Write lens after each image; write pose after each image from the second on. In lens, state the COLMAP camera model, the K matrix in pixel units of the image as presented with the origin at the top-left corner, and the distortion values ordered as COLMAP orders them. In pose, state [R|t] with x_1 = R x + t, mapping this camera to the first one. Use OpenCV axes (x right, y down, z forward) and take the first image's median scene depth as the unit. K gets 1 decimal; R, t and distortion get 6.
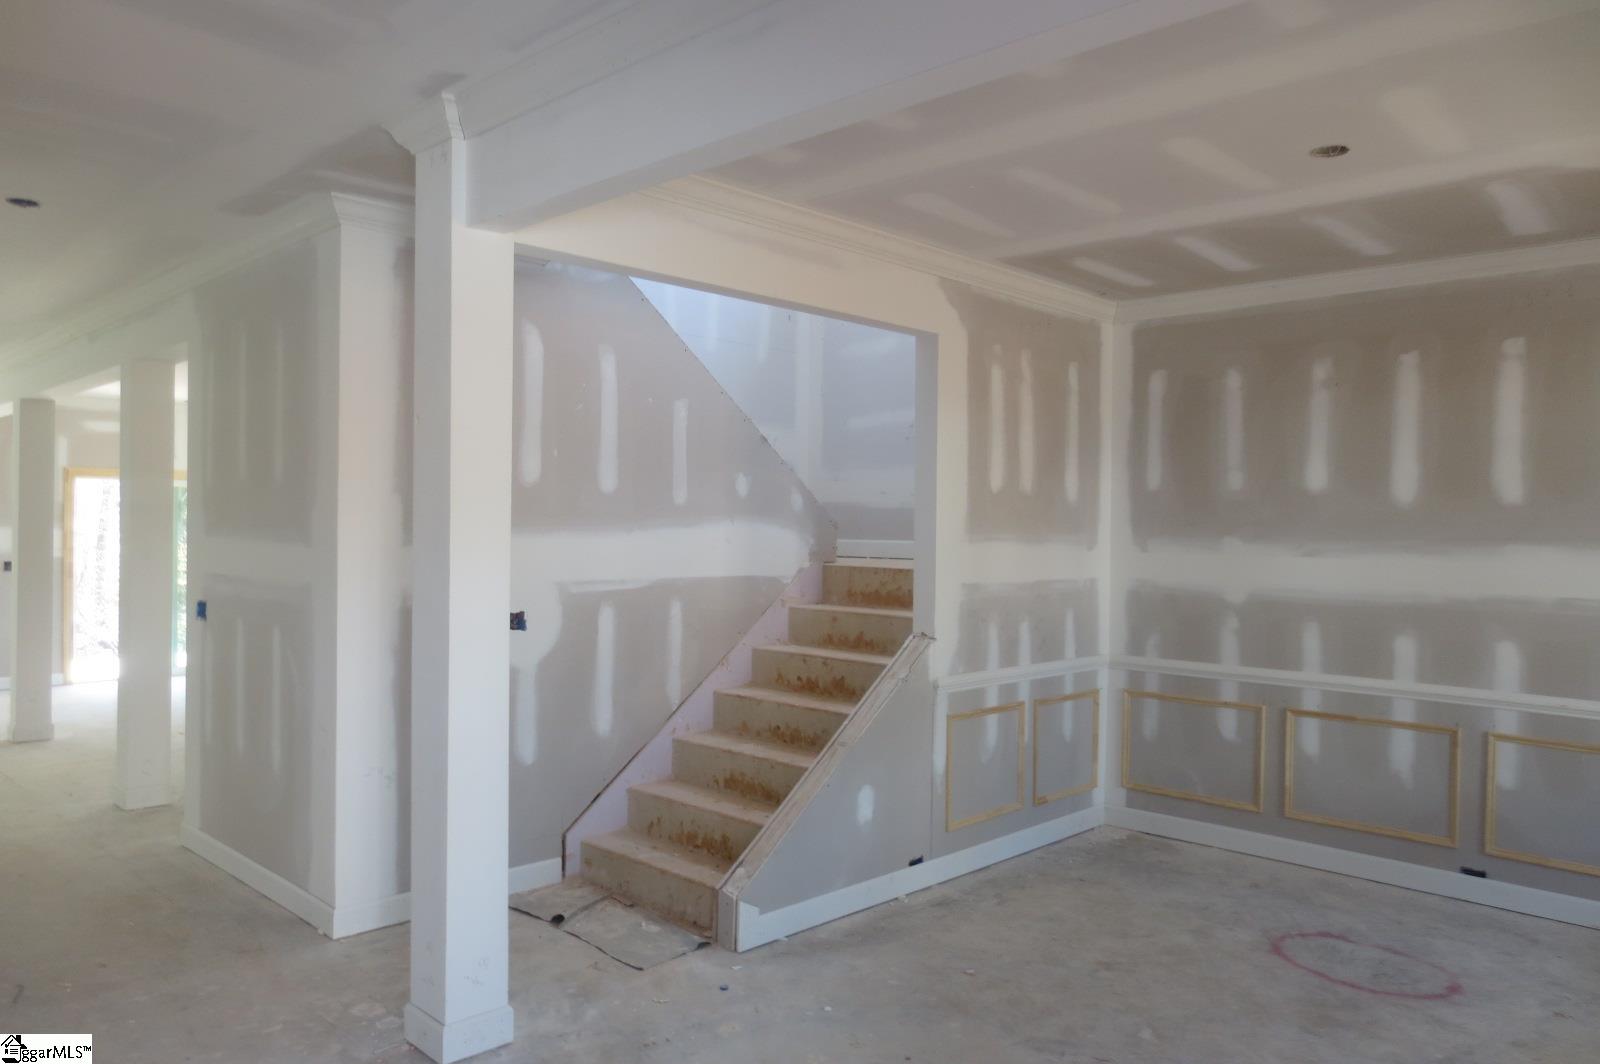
lens RADIAL K [[1144.6, 0, 800.0], [0, 1144.6, 532.0], [0, 0, 1]] dist [-0.000783, 0.000175]
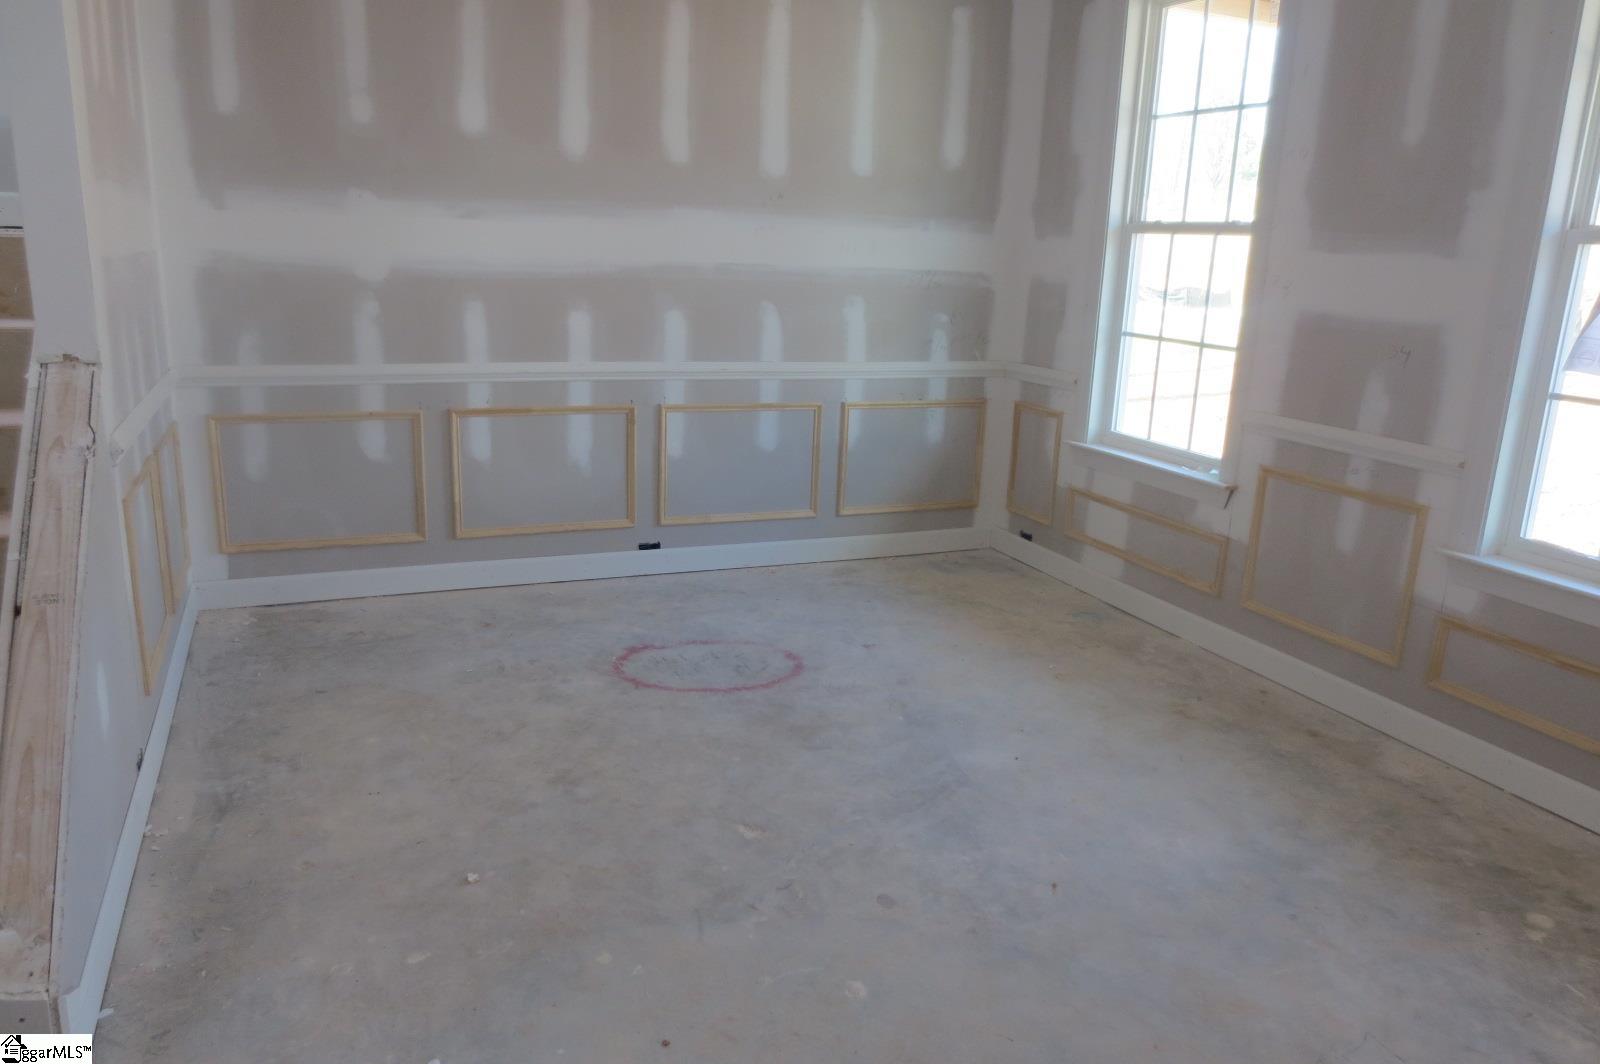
lens RADIAL K [[1138.6, 0, 800.4], [0, 1138.6, 529.8], [0, 0, 1]] dist [-0.038041, 0.024820]
pose [[0.386449, -0.225051, 0.894432, -0.234889], [-0.027668, 0.966508, 0.255141, 0.024820], [-0.921896, -0.123346, 0.367279, 0.489370]]
